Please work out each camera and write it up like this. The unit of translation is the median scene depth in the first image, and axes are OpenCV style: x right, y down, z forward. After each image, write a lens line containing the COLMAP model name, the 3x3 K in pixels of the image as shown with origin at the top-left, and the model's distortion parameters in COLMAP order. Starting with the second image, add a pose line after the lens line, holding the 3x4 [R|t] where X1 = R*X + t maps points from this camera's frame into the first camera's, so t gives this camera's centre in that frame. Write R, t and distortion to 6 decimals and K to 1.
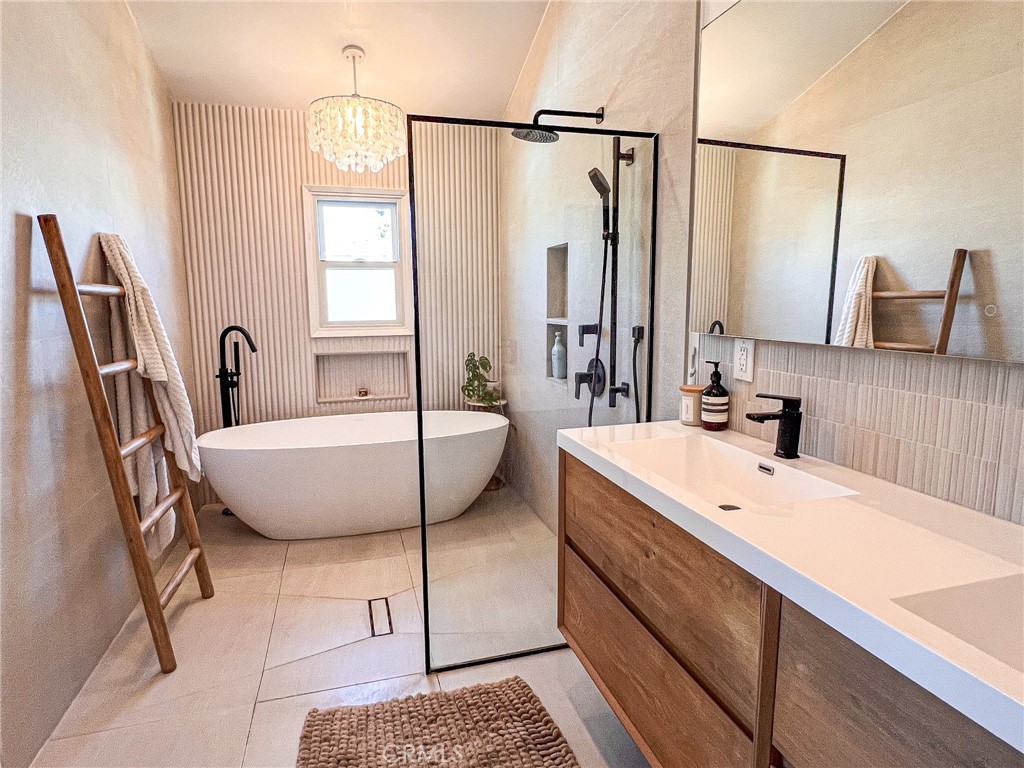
lens RADIAL K [[581.2, 0, 509.5], [0, 581.2, 383.9], [0, 0, 1]] dist [0.001665, 0.002404]
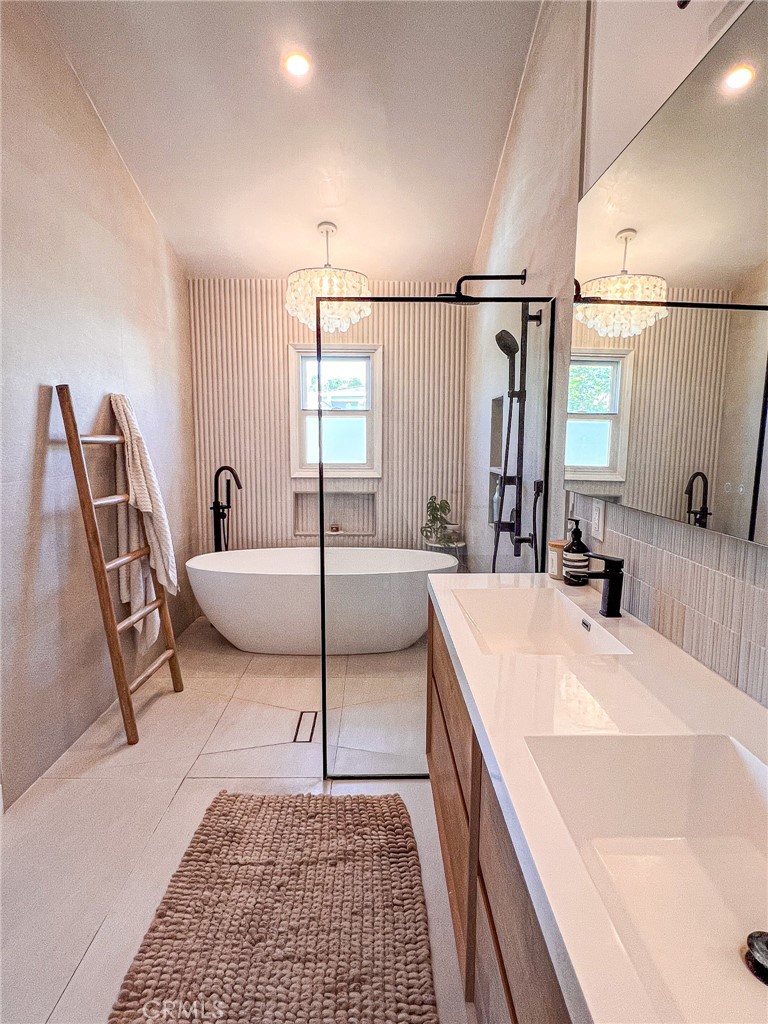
lens RADIAL K [[581.2, 0, 389.1], [0, 581.2, 515.2], [0, 0, 1]] dist [0.001665, 0.002404]
pose [[0.965122, 0.046903, -0.257565, 0.226046], [-0.049476, 0.998769, -0.003511, -0.019258], [0.257083, 0.016132, 0.966255, -0.070523]]
